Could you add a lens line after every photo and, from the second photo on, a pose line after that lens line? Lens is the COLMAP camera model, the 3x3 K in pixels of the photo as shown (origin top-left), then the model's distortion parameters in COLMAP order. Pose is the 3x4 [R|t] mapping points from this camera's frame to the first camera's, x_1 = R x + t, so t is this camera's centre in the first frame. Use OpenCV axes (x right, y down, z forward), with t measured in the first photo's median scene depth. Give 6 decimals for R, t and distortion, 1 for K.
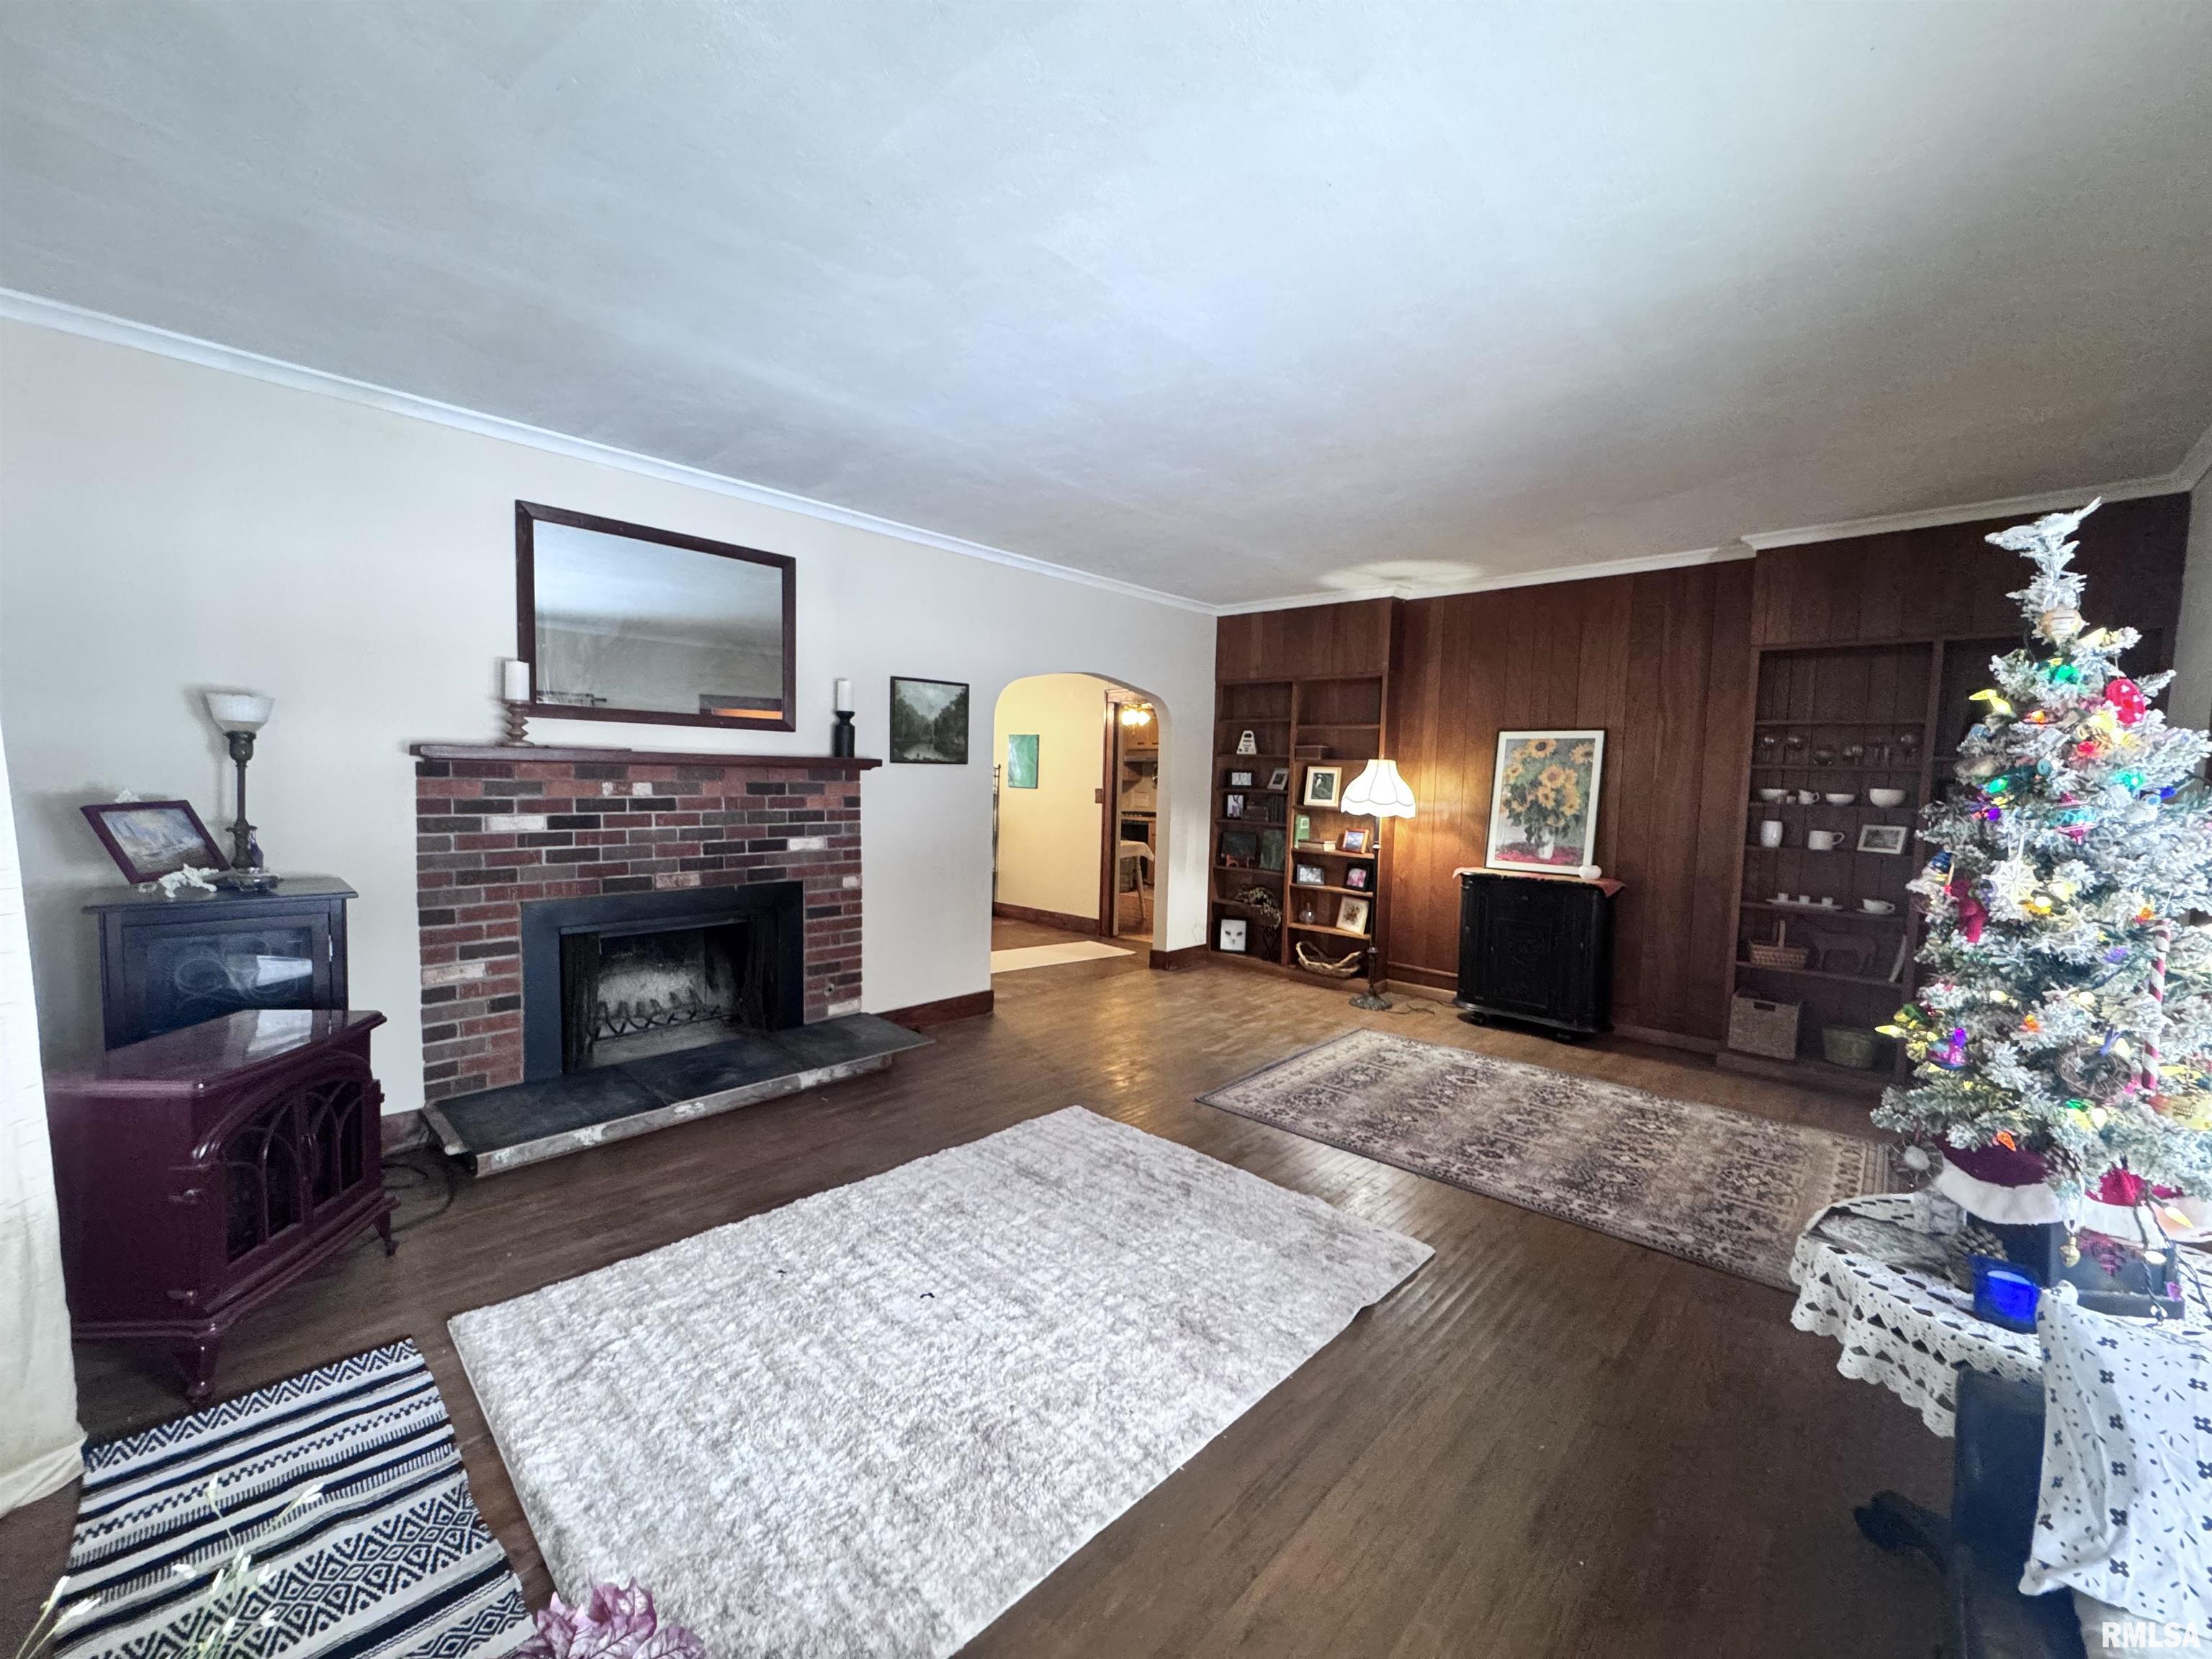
lens RADIAL K [[880.3, 0, 1106.0], [0, 880.3, 829.5], [0, 0, 1]] dist [-0.001873, 0.000265]
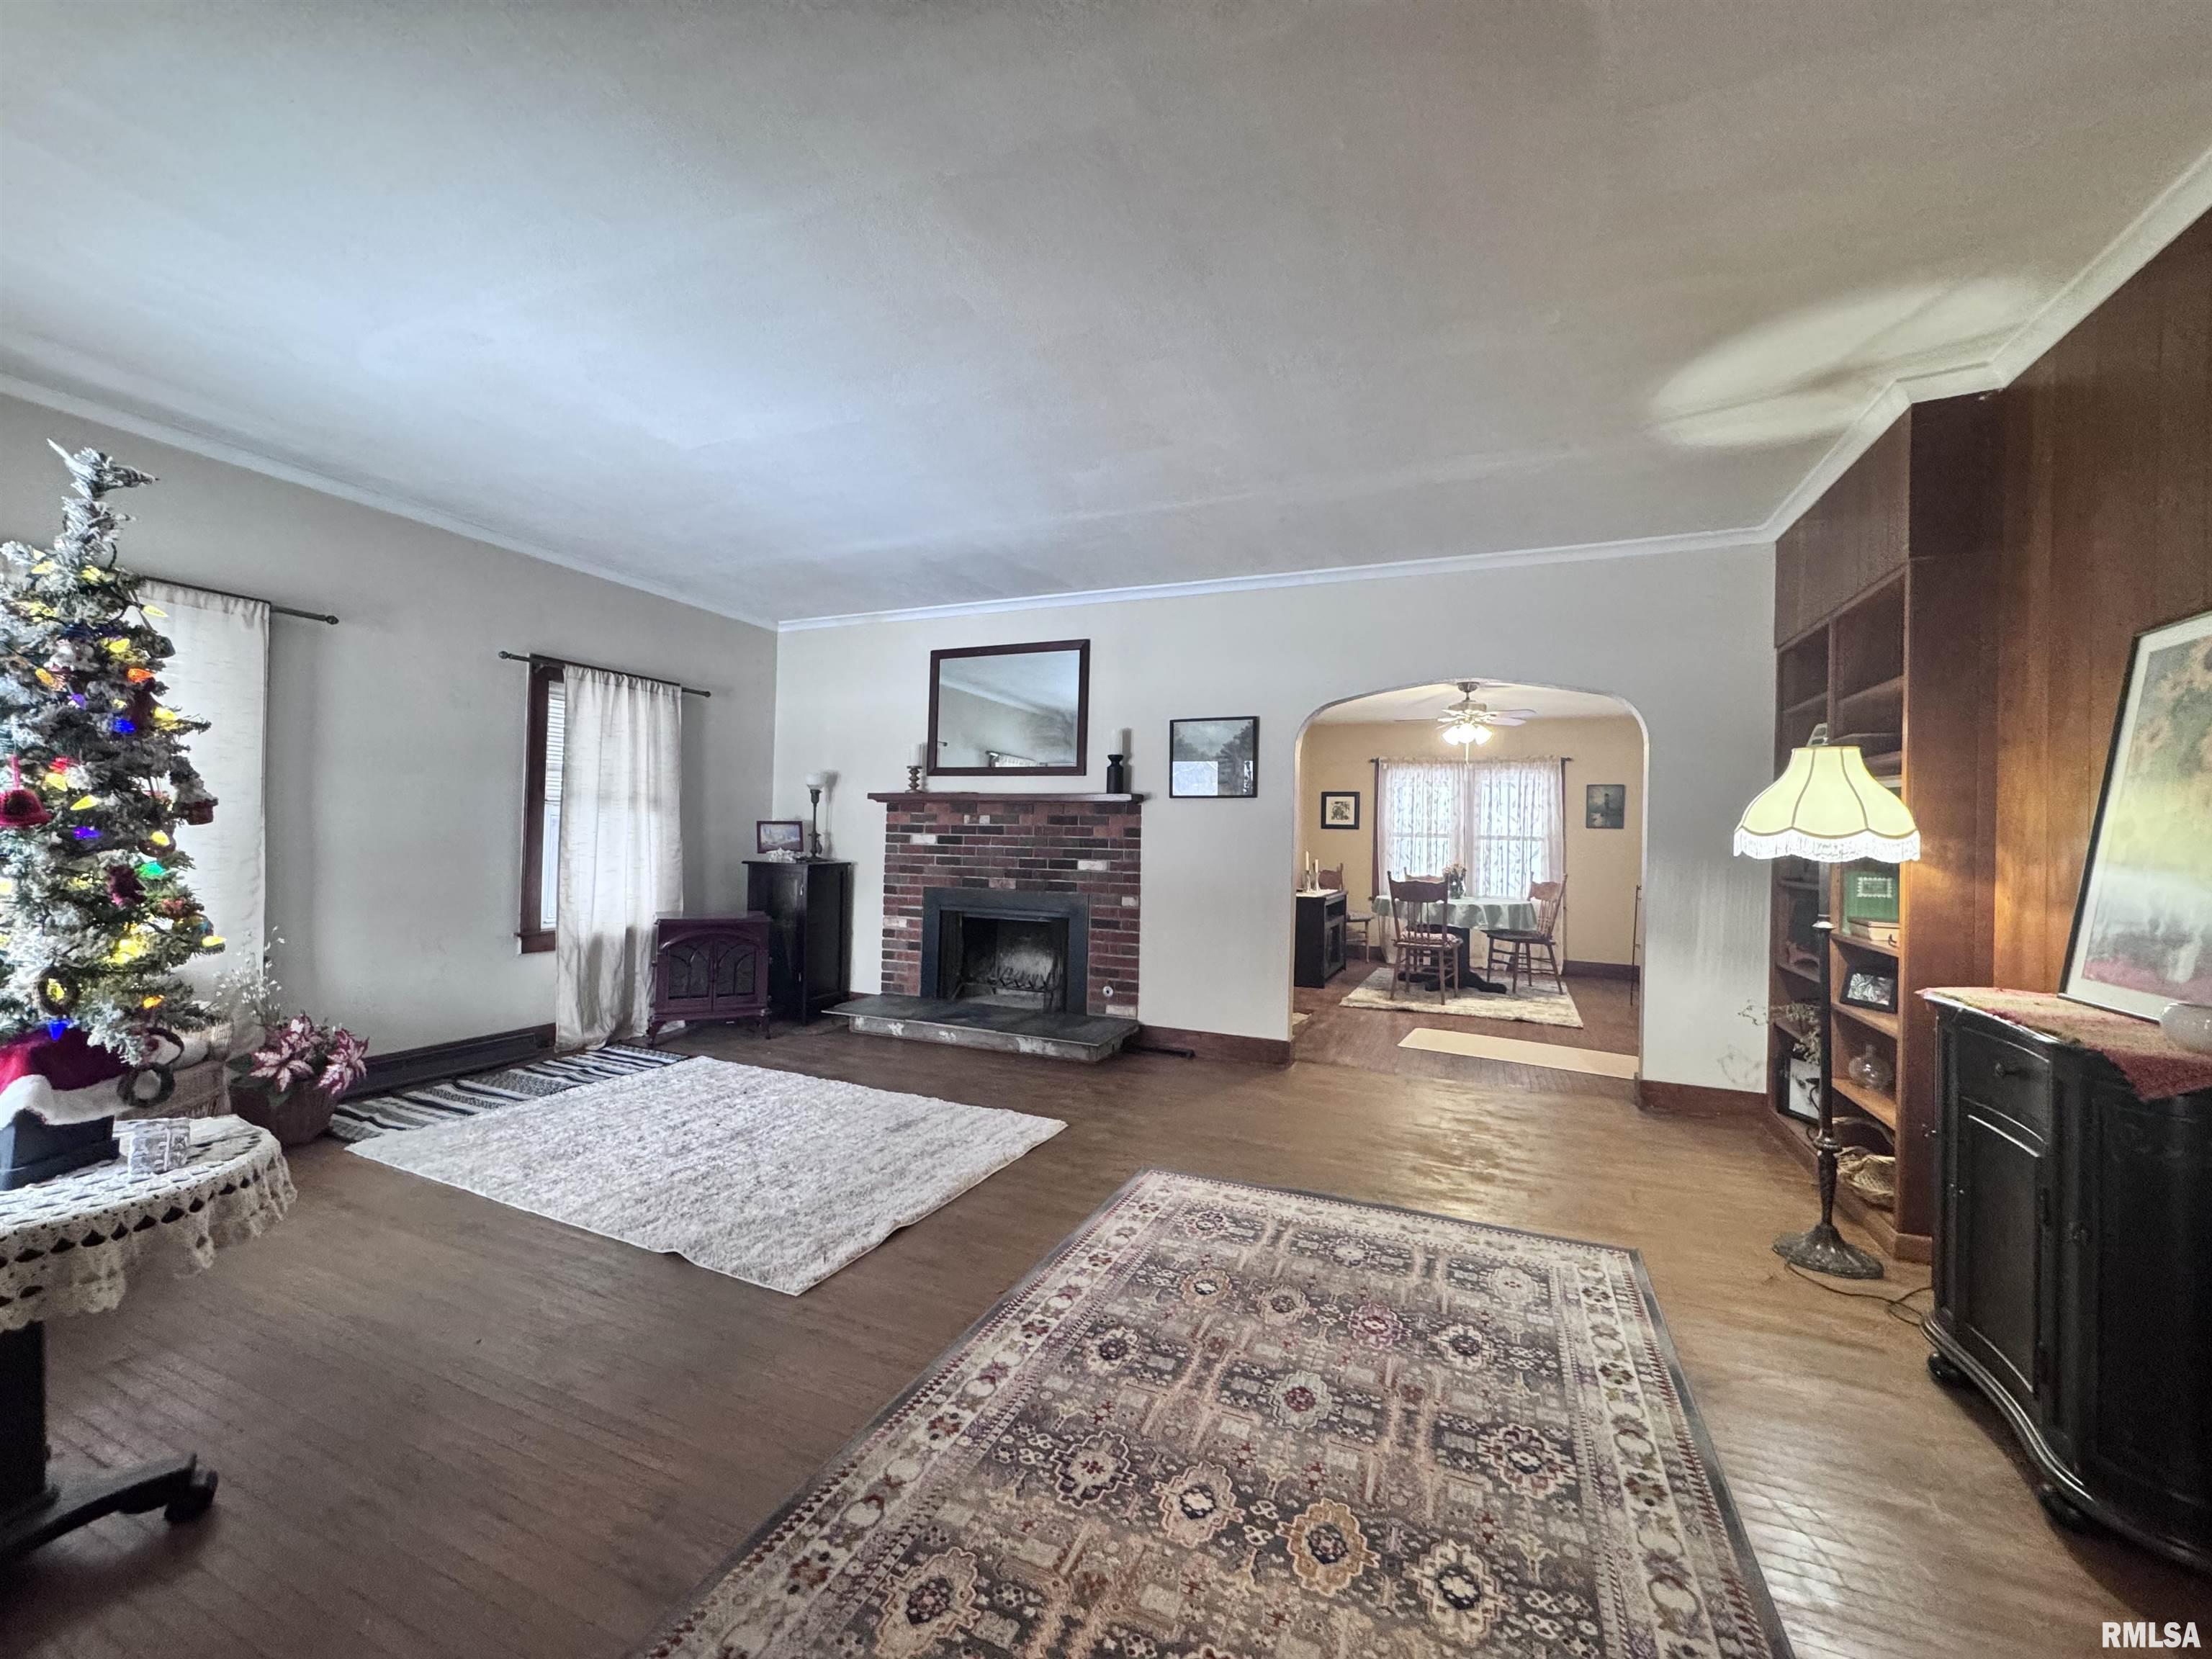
lens RADIAL K [[880.3, 0, 1106.0], [0, 880.3, 829.5], [0, 0, 1]] dist [-0.001873, 0.000265]
pose [[0.340570, -0.022846, -0.939941, 0.888505], [-0.074103, 0.995943, -0.051057, 0.029791], [0.937294, 0.087041, 0.337496, 0.649754]]
